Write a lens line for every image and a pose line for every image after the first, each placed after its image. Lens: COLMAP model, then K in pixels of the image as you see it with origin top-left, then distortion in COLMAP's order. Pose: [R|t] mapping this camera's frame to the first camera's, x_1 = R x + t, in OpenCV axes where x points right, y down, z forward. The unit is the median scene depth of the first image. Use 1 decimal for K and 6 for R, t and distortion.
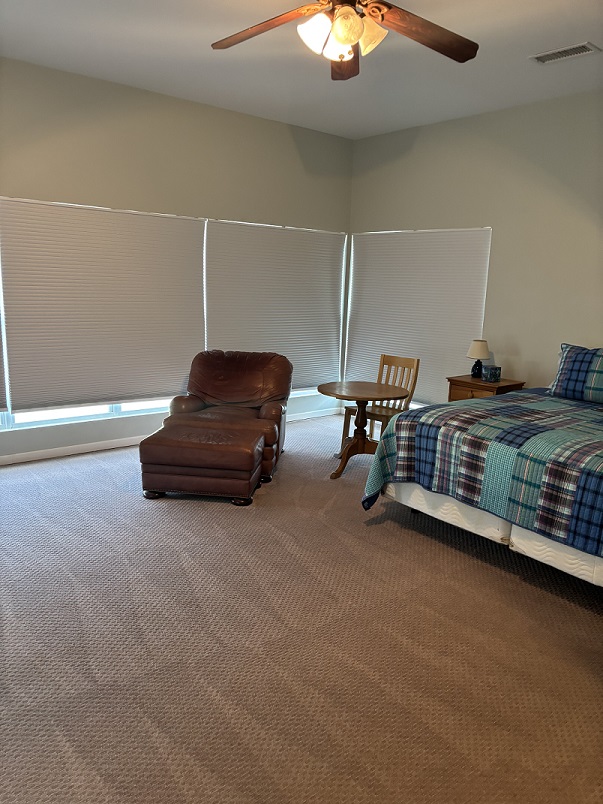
lens RADIAL K [[606.7, 0, 296.9], [0, 606.7, 397.8], [0, 0, 1]] dist [0.039130, -0.047089]
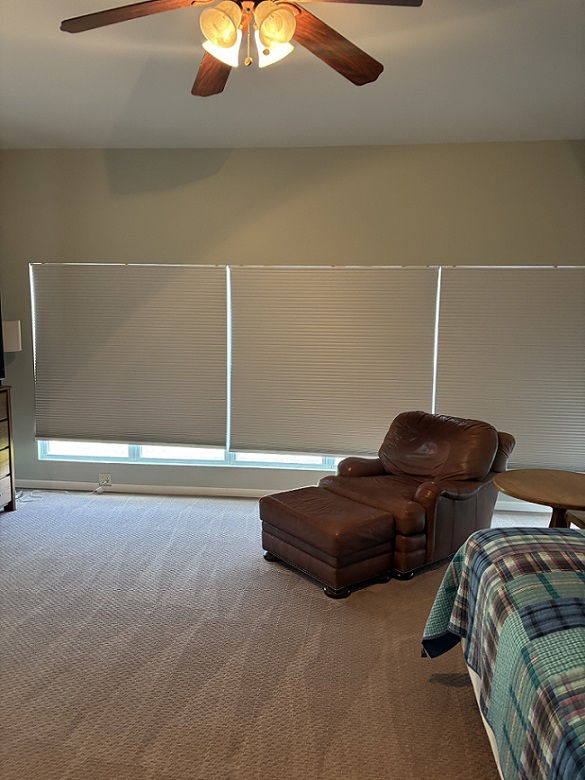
lens RADIAL K [[588.6, 0, 295.5], [0, 588.6, 388.8], [0, 0, 1]] dist [0.039130, -0.047089]
pose [[0.696452, 0.061350, -0.714976, 0.483424], [-0.137483, 0.989290, -0.049033, -0.065931], [0.704311, 0.132446, 0.697427, 0.394183]]
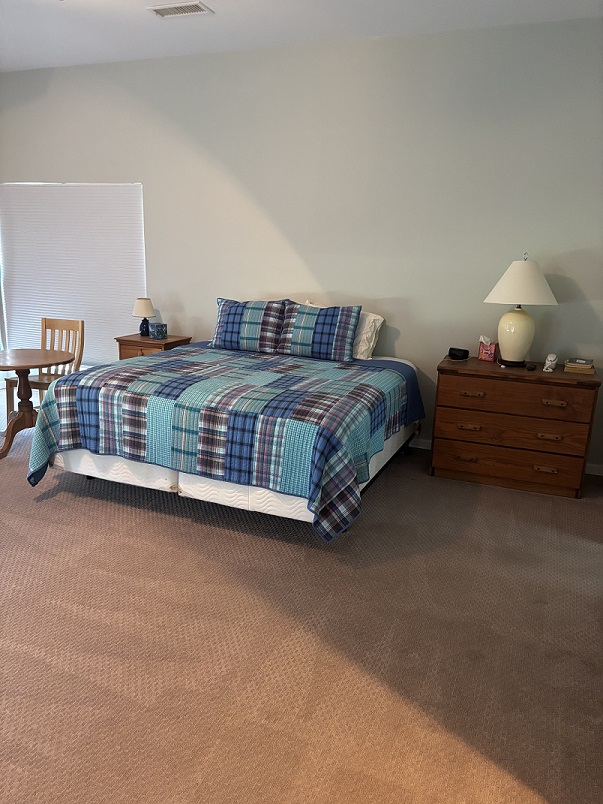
lens RADIAL K [[606.7, 0, 304.5], [0, 606.7, 401.1], [0, 0, 1]] dist [0.039130, -0.047089]
pose [[0.871555, -0.122499, 0.474749, 0.051433], [0.089943, 0.991800, 0.090793, 0.008940], [-0.481978, -0.036431, 0.875426, -0.015703]]
